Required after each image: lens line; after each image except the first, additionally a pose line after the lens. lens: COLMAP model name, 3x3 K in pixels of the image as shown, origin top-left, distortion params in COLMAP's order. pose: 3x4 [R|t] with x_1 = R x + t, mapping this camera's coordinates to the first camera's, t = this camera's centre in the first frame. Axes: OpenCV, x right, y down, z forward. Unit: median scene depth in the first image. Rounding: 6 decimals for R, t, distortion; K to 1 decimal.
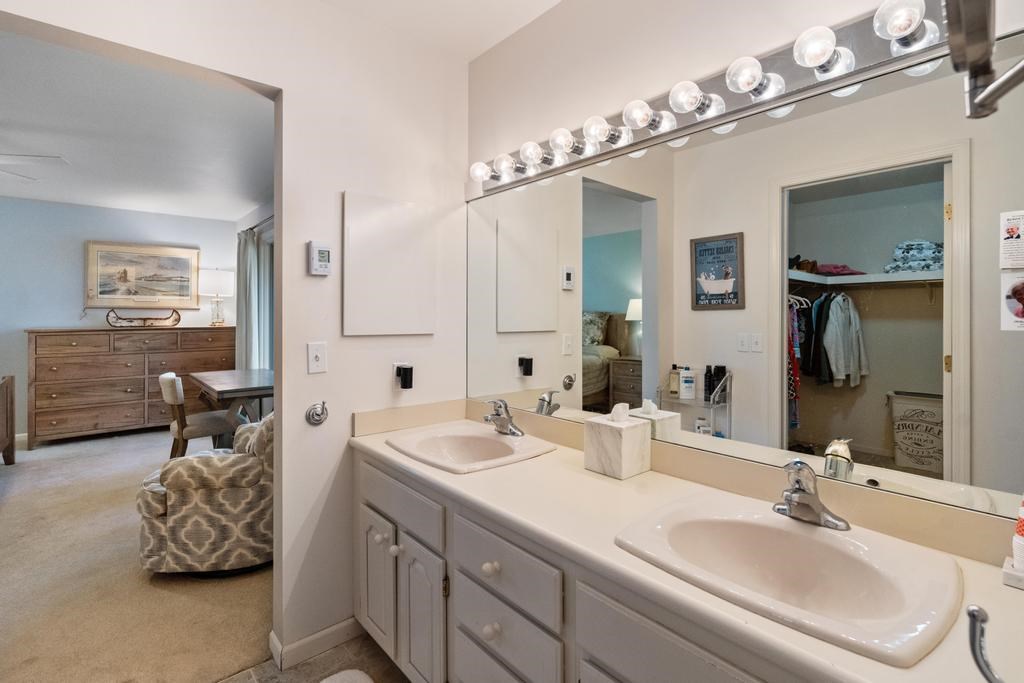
lens RADIAL K [[480.1, 0, 508.2], [0, 480.1, 312.8], [0, 0, 1]] dist [-0.004204, -0.001152]
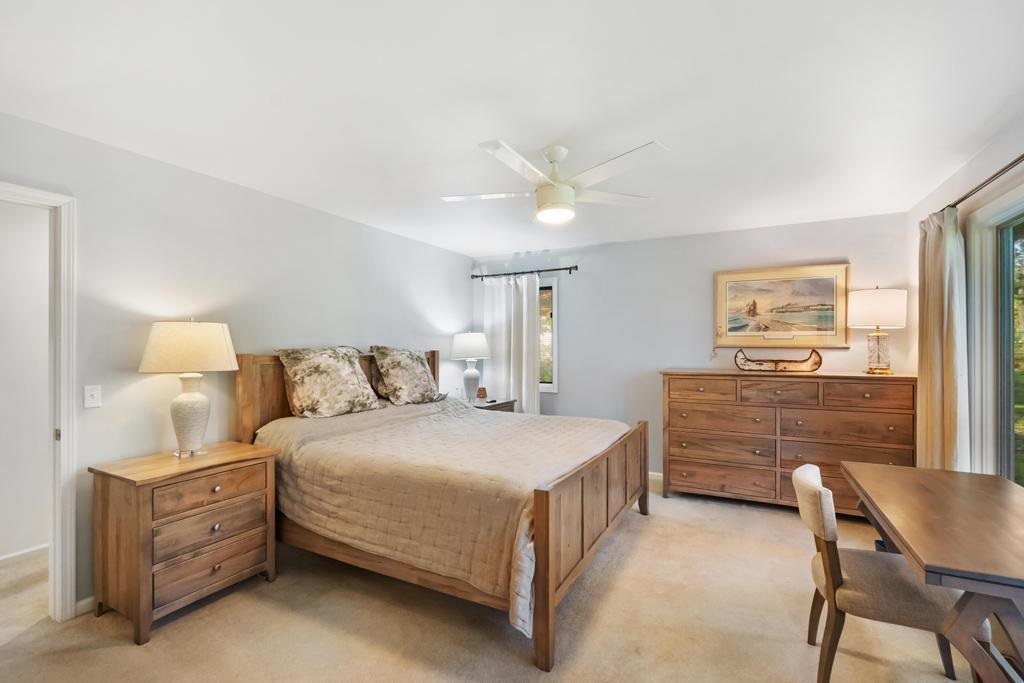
lens RADIAL K [[454.1, 0, 510.3], [0, 454.1, 345.4], [0, 0, 1]] dist [-0.002374, -0.000260]
pose [[0.371005, 0.001611, -0.928630, -0.238200], [0.007587, 0.999960, 0.004766, -0.020820], [0.928600, -0.008814, 0.370977, 0.330313]]
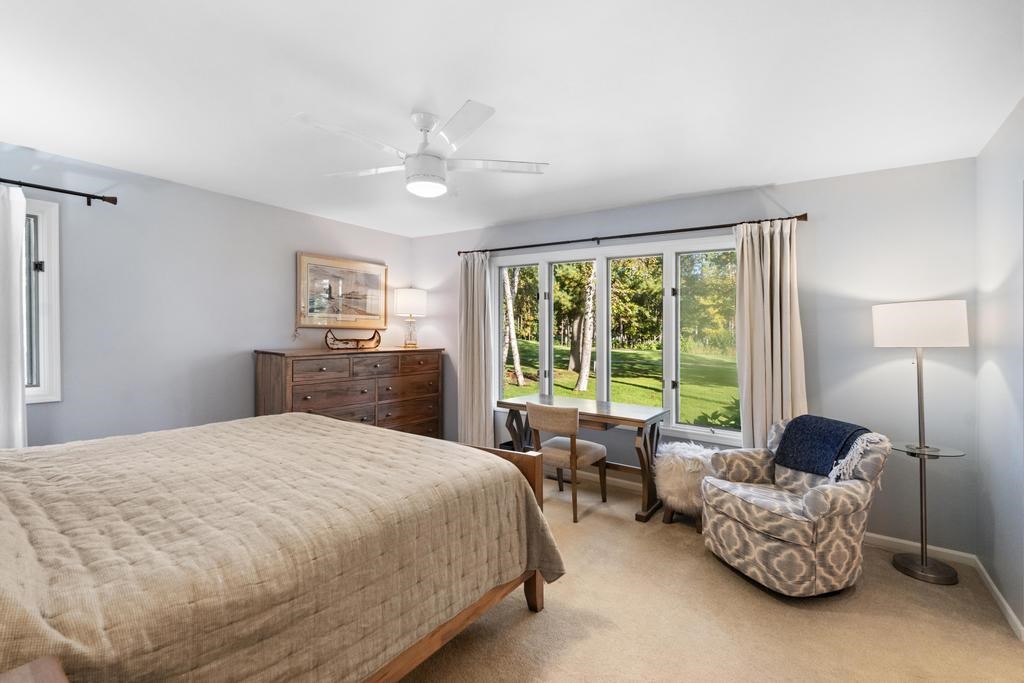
lens RADIAL K [[454.1, 0, 508.8], [0, 454.1, 336.2], [0, 0, 1]] dist [-0.002374, -0.000260]
pose [[0.969831, 0.015033, 0.243315, -0.712680], [-0.019997, 0.999639, 0.017944, -0.017045], [-0.242957, -0.022268, 0.969781, 0.086823]]
